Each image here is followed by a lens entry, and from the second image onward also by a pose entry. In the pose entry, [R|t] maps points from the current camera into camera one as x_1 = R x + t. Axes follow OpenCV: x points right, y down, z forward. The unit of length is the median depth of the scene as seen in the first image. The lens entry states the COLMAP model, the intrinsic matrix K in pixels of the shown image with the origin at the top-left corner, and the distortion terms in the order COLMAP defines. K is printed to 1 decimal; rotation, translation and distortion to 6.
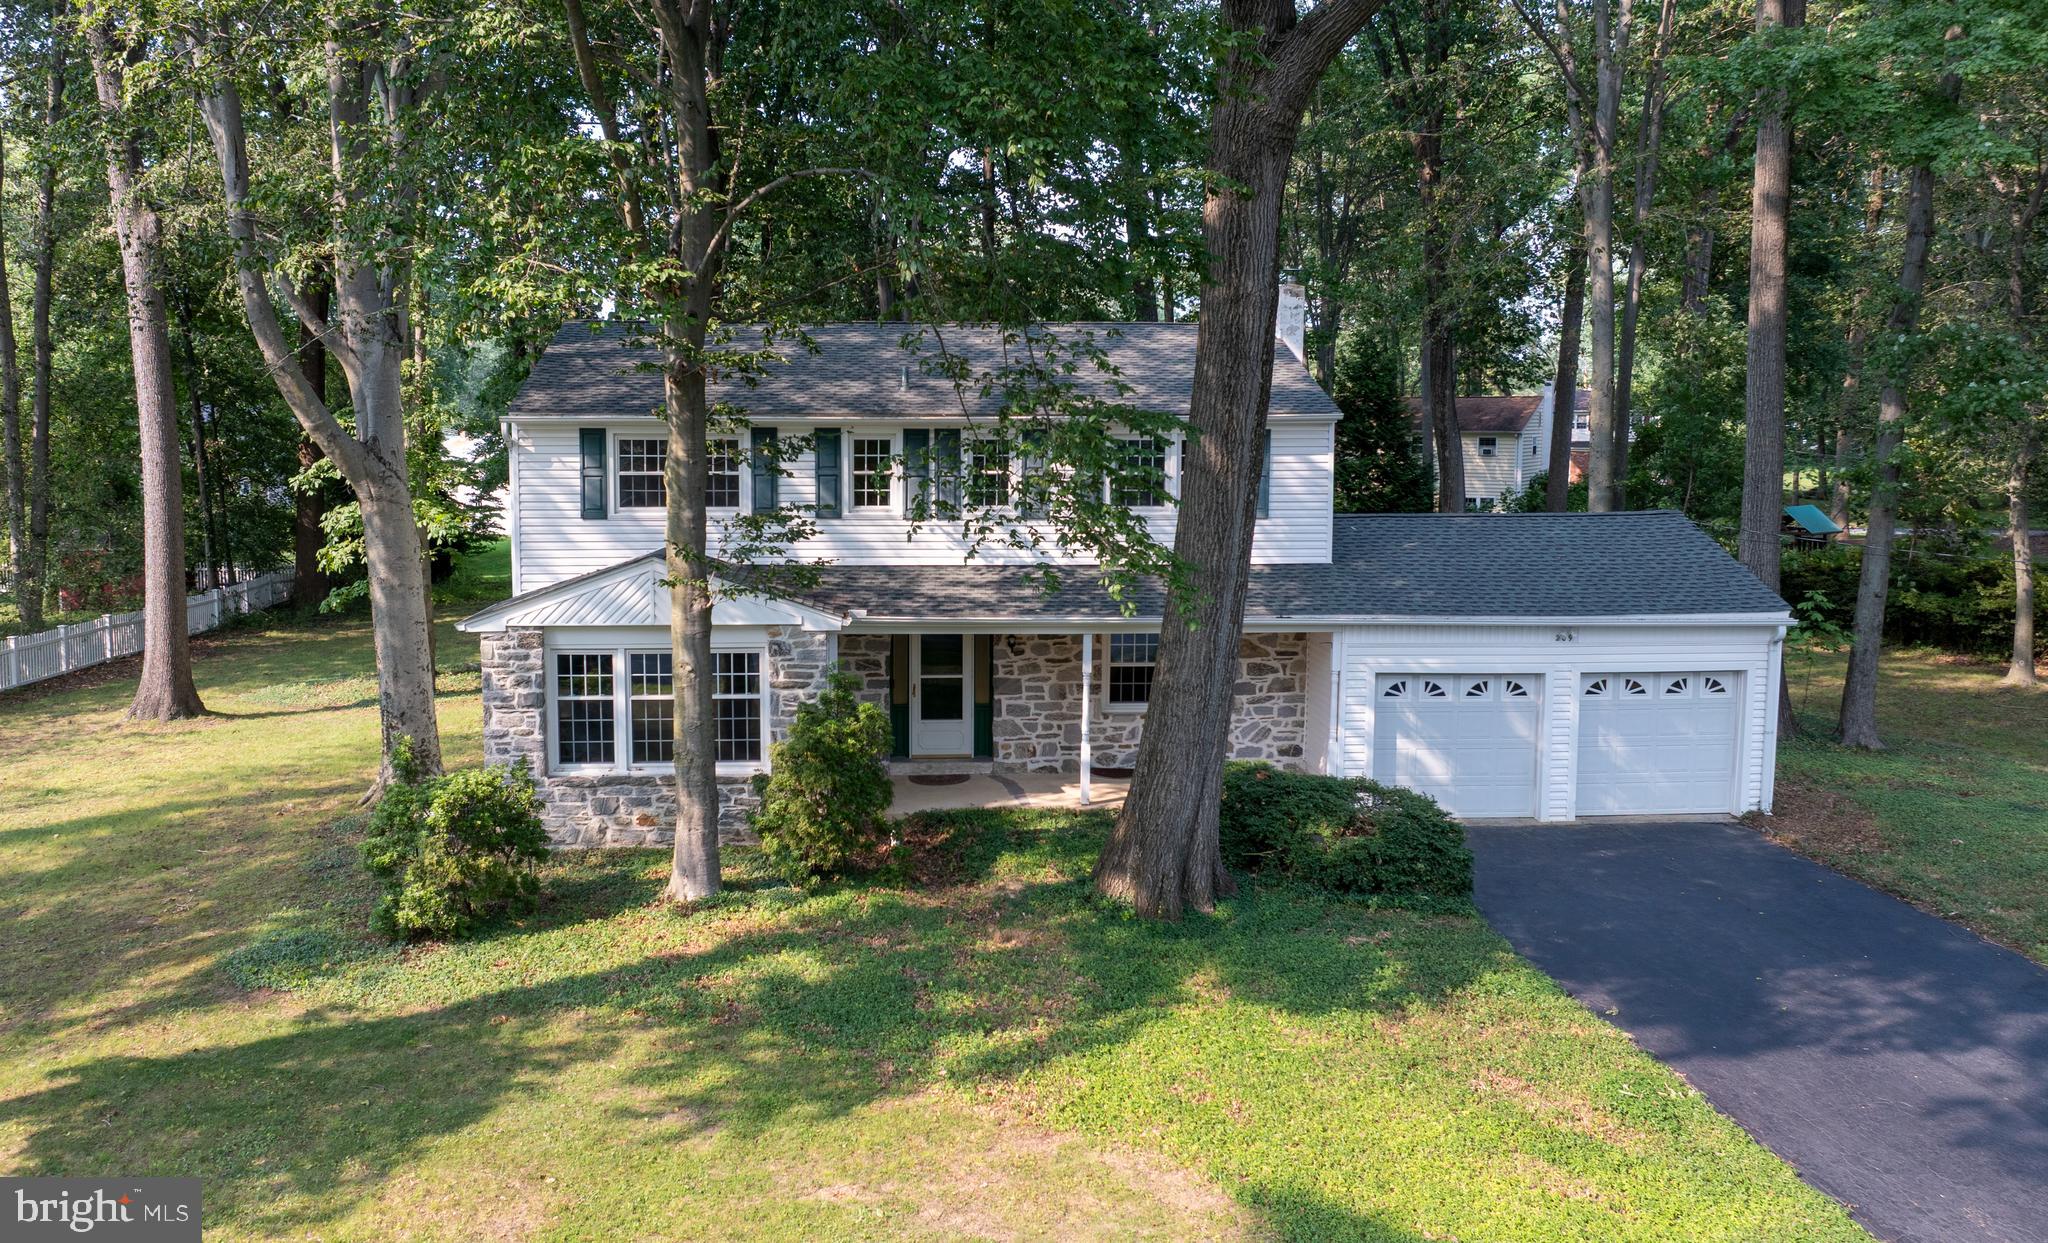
lens RADIAL K [[1619.3, 0, 959.9], [0, 1619.3, 500.2], [0, 0, 1]] dist [-0.028439, -0.036173]
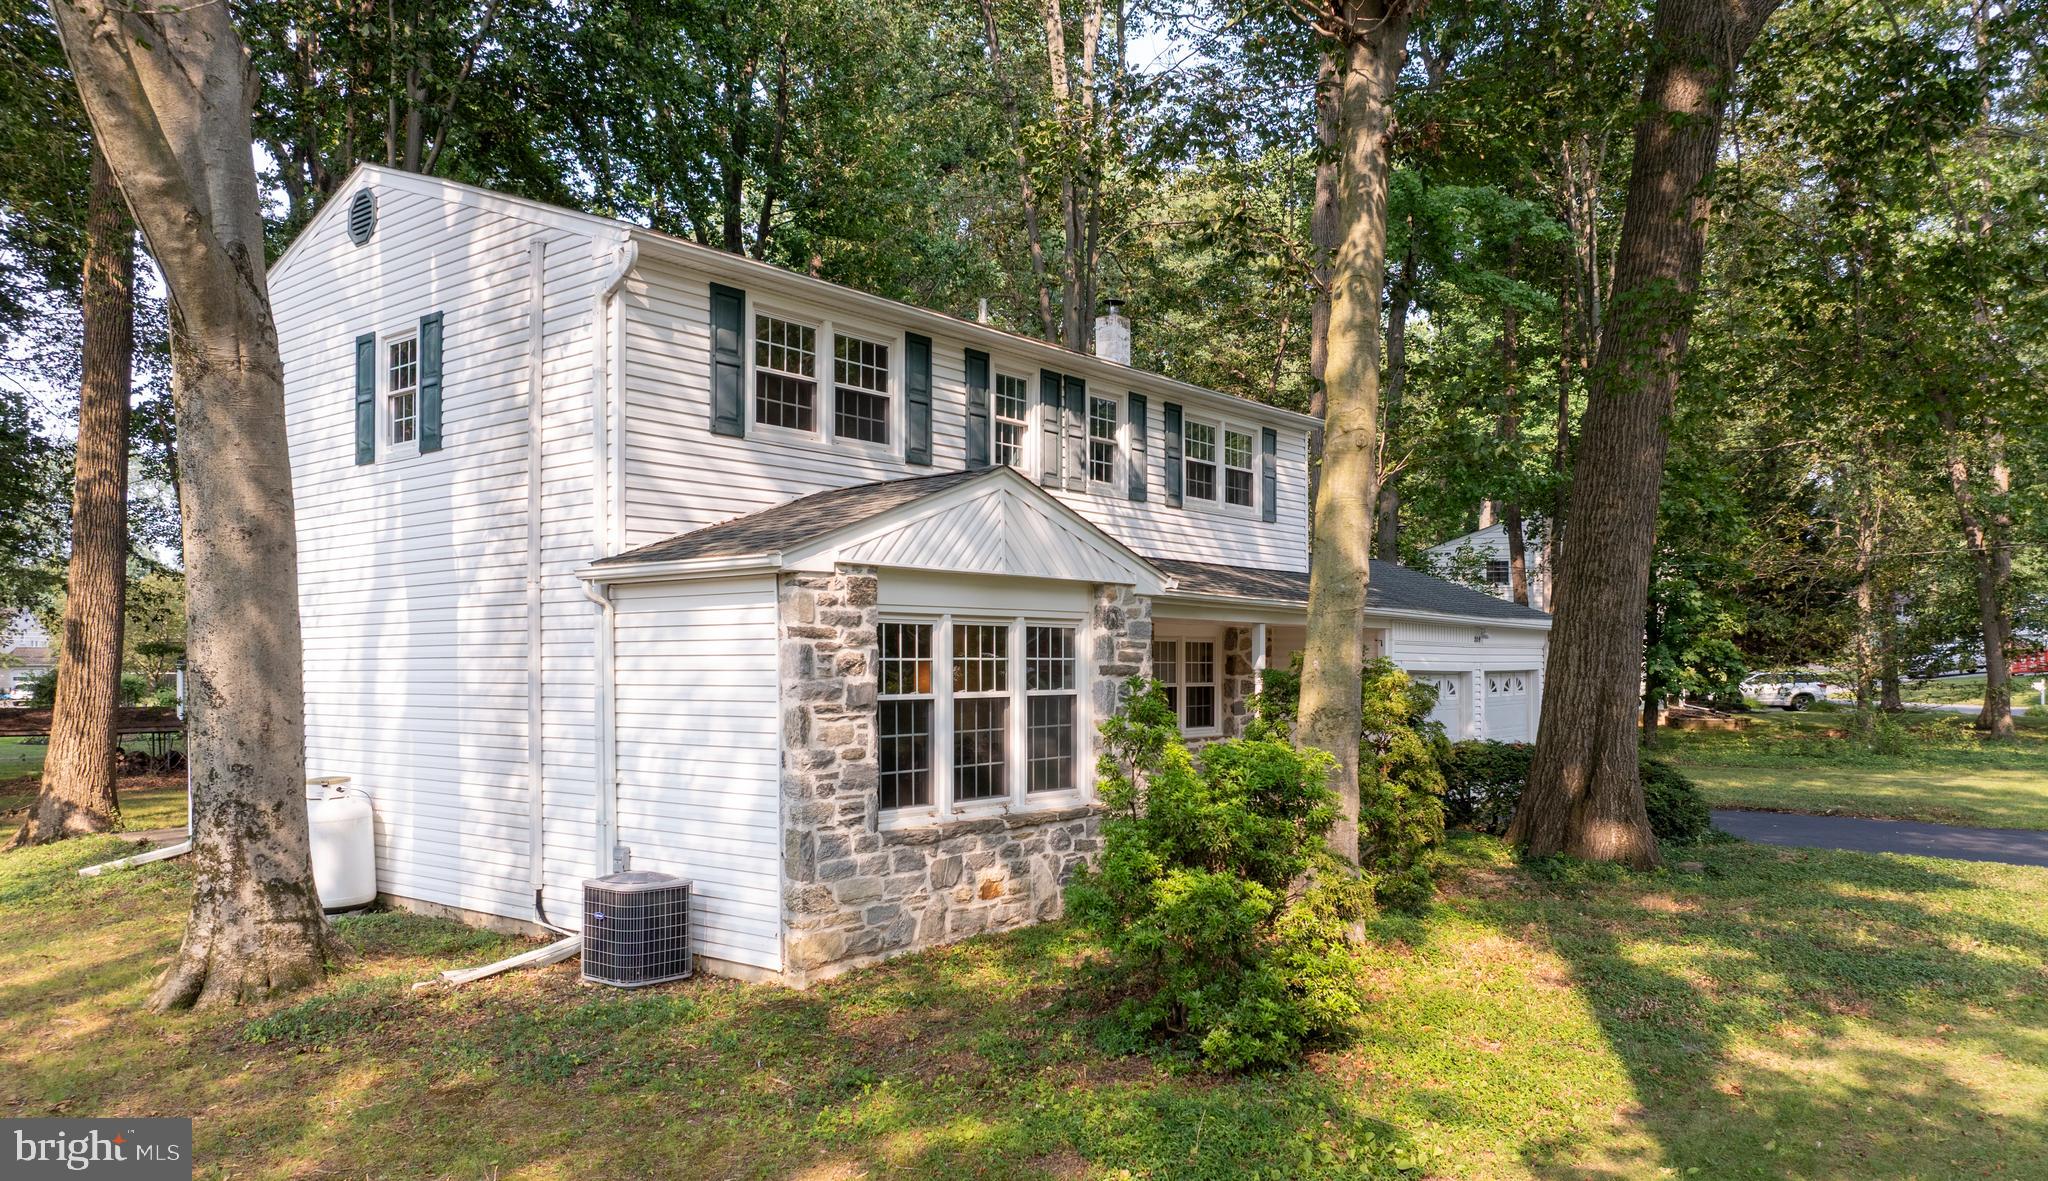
lens RADIAL K [[1457.2, 0, 992.7], [0, 1457.2, 655.1], [0, 0, 1]] dist [-0.010069, -0.000213]
pose [[0.669006, 0.002881, 0.743252, -0.585124], [0.049192, 0.997628, -0.048145, 0.129159], [-0.741628, 0.068772, 0.667277, 0.589478]]
